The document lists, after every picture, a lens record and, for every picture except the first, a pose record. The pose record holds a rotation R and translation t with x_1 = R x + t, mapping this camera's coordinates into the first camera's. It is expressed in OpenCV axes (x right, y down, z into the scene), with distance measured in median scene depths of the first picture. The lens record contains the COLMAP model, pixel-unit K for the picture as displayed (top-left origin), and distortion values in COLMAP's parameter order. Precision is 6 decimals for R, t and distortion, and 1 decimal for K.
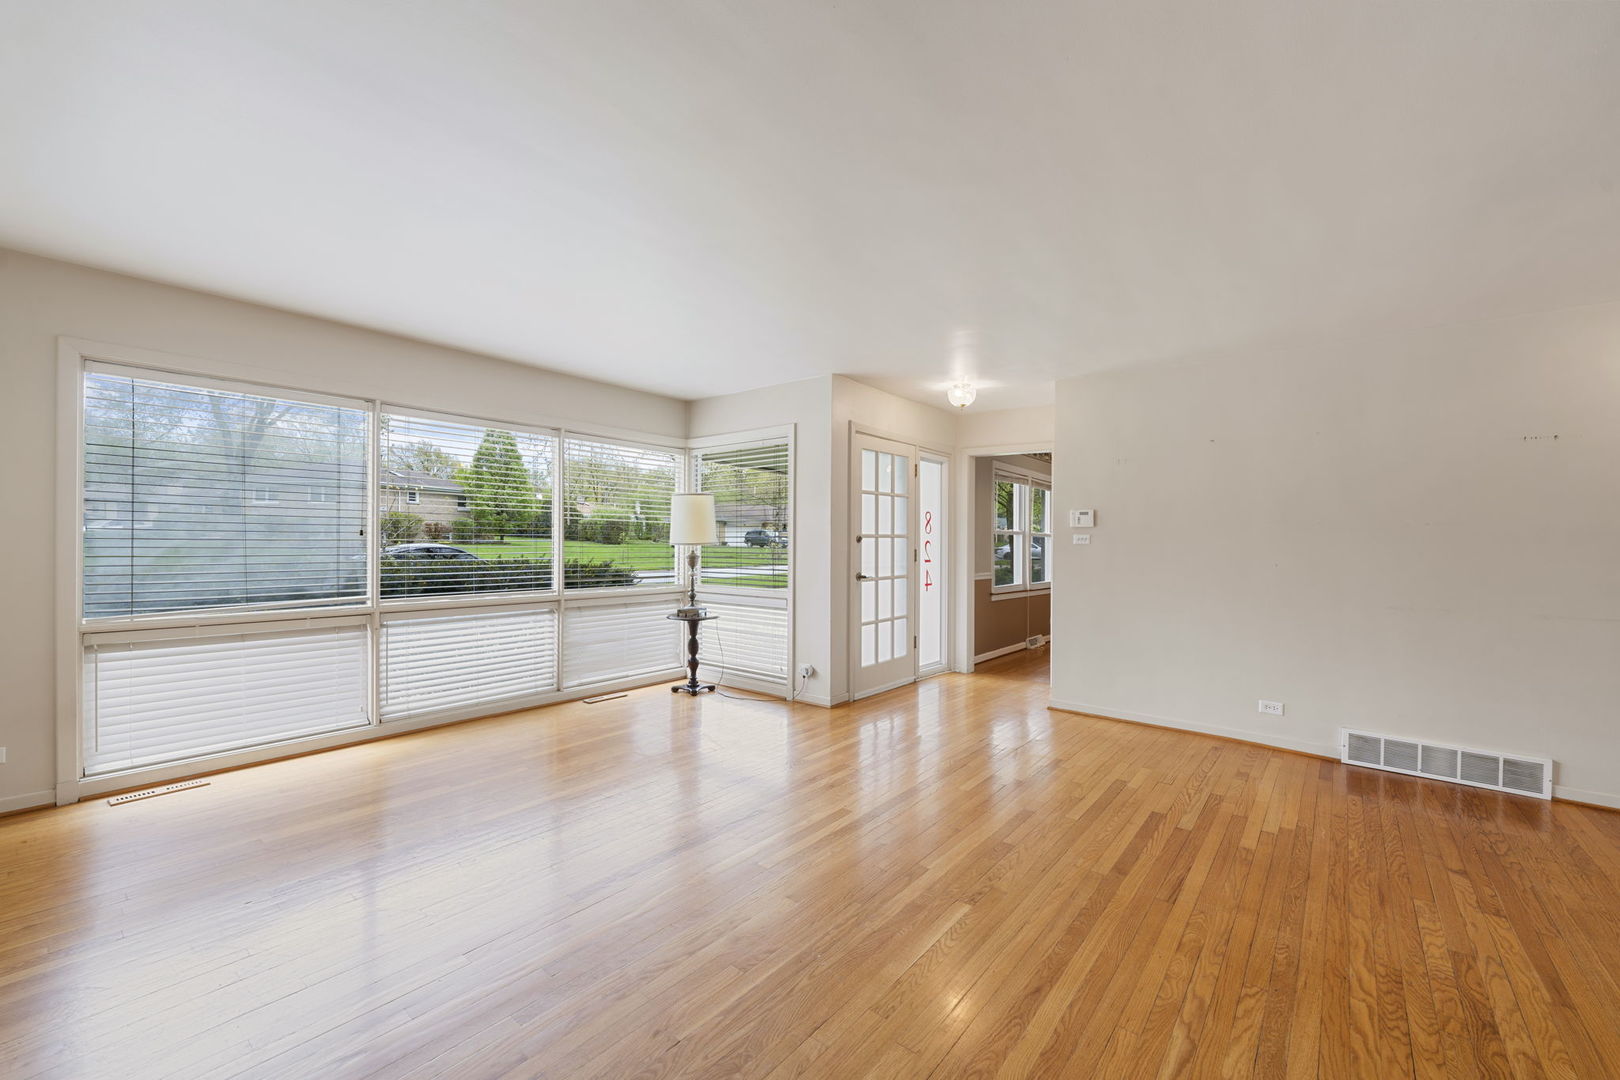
lens RADIAL K [[650.8, 0, 798.8], [0, 650.8, 538.8], [0, 0, 1]] dist [-0.001681, 0.000531]
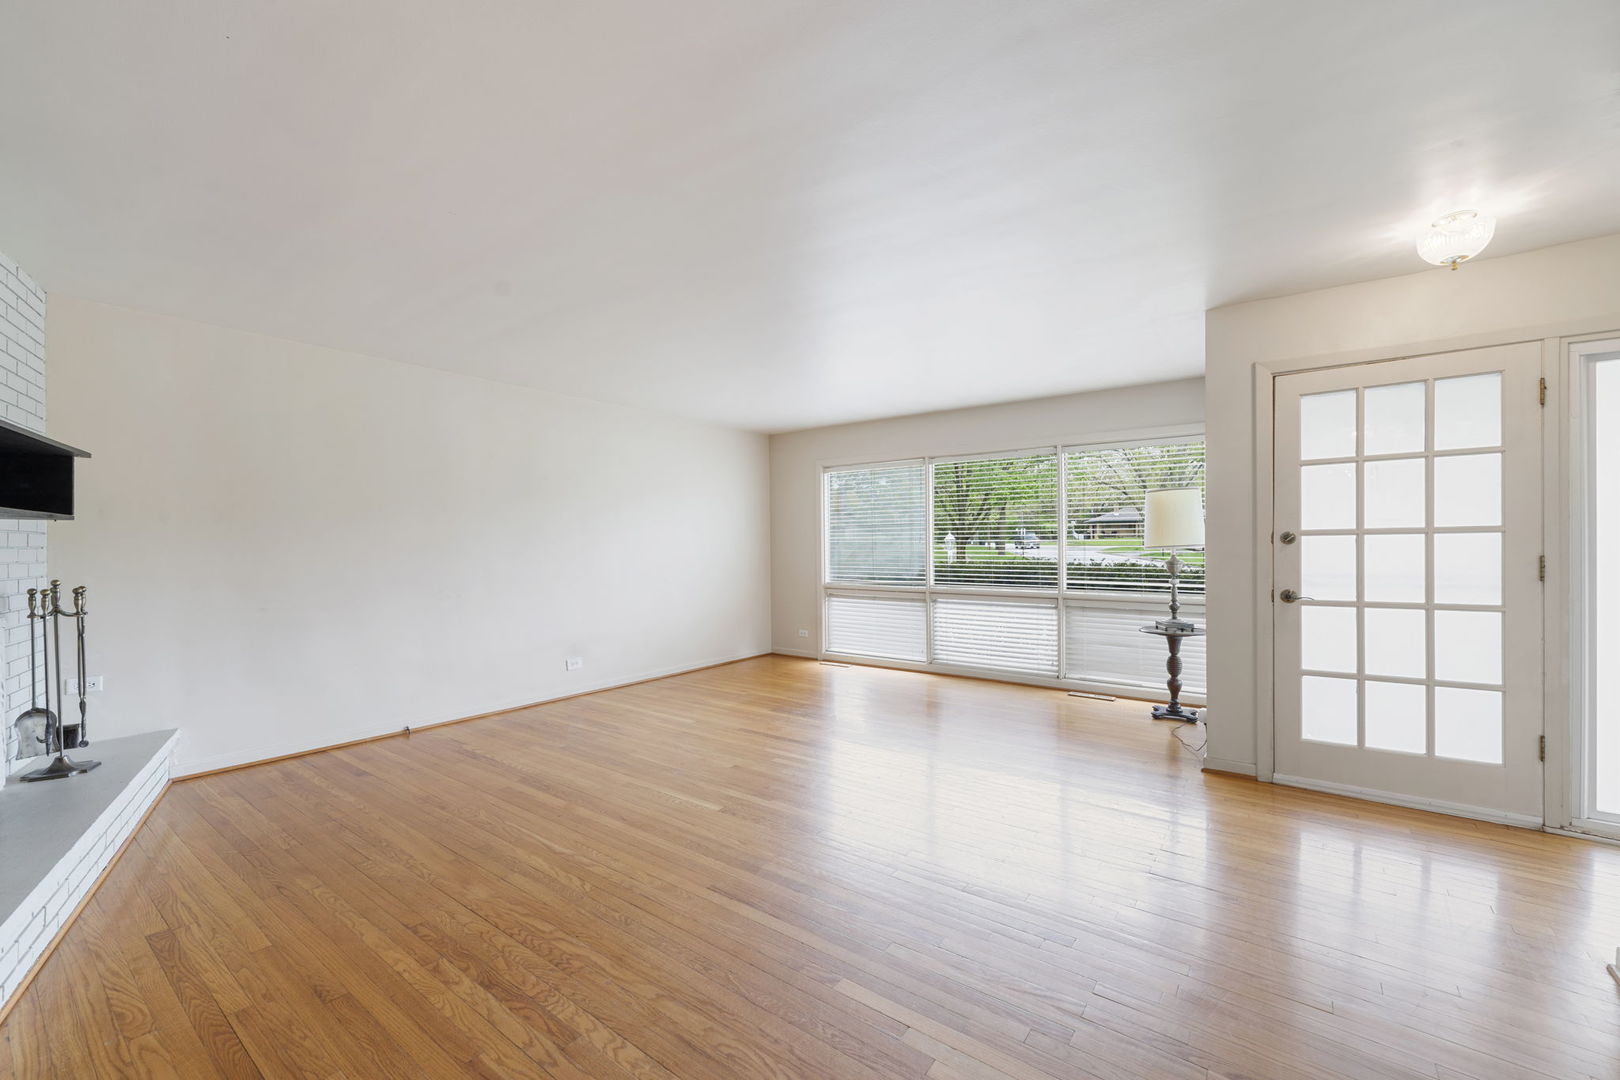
lens RADIAL K [[650.8, 0, 798.8], [0, 650.8, 538.8], [0, 0, 1]] dist [-0.001681, 0.000531]
pose [[0.050520, -0.020082, -0.998521, 1.141957], [0.007350, 0.999778, -0.019735, 0.016854], [0.998696, -0.006343, 0.050657, 0.766568]]
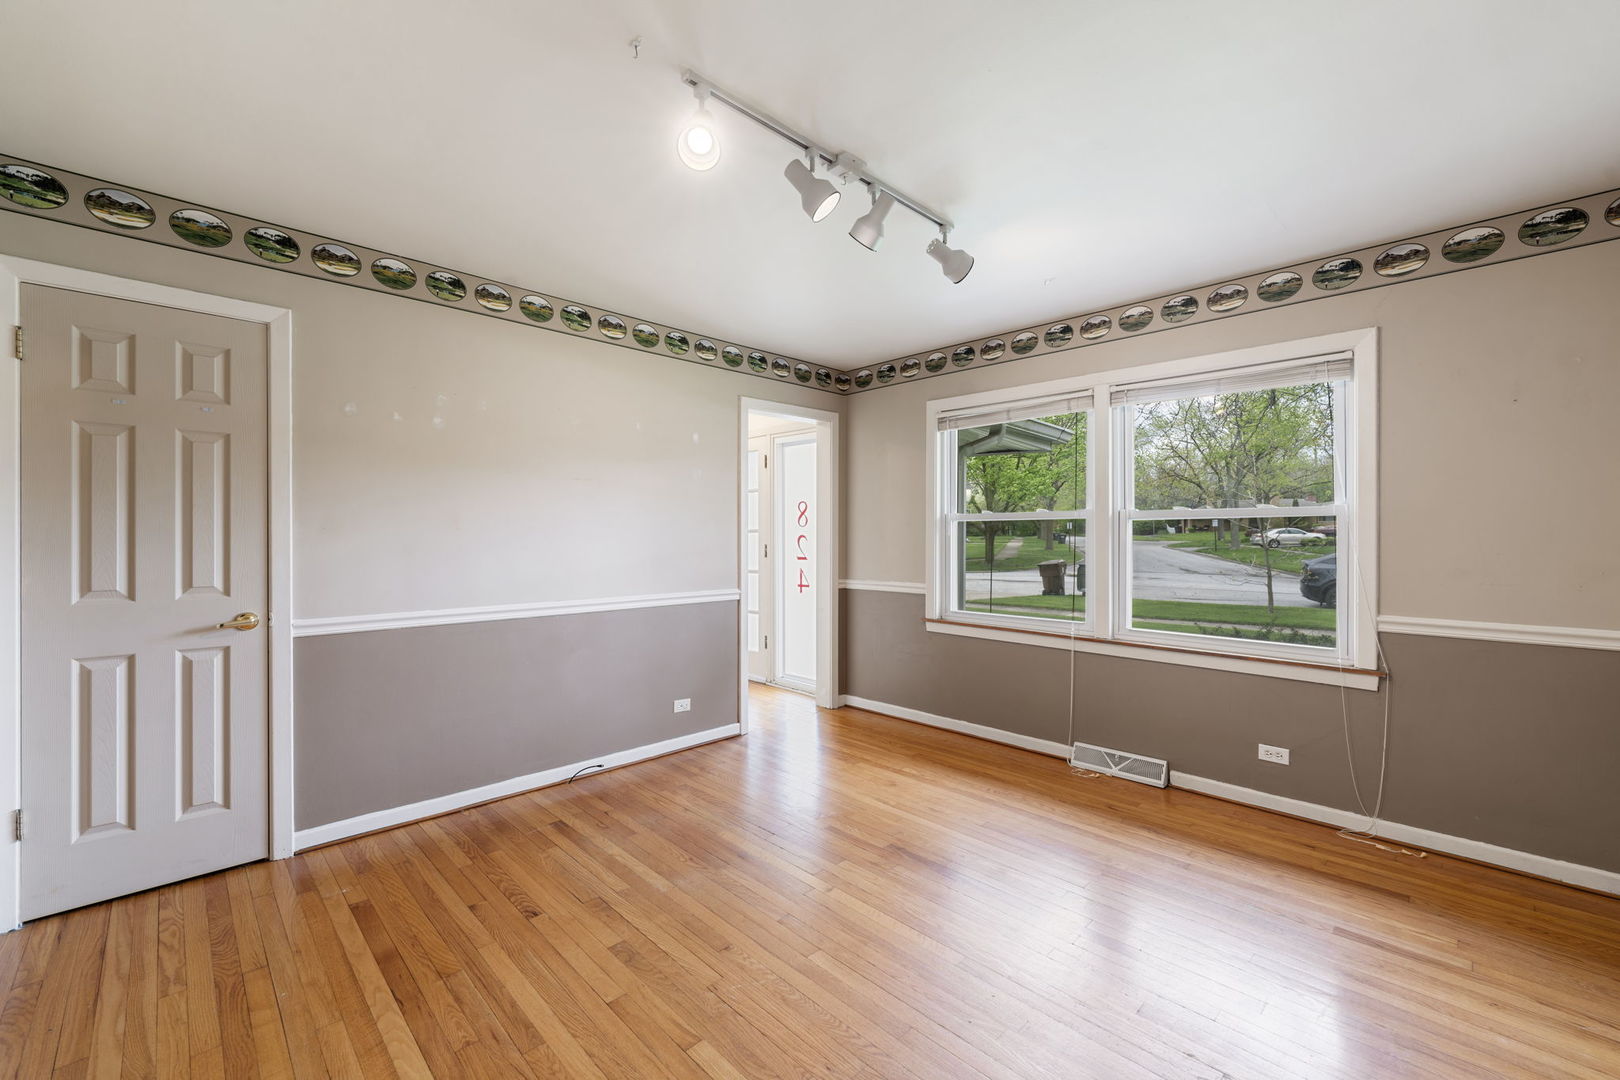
lens RADIAL K [[650.8, 0, 798.8], [0, 650.8, 538.8], [0, 0, 1]] dist [-0.001681, 0.000531]
pose [[-0.099260, -0.011179, -0.994999, 1.937070], [-0.002249, 0.999937, -0.011011, 0.031952], [0.995059, 0.001145, -0.099279, 1.974607]]
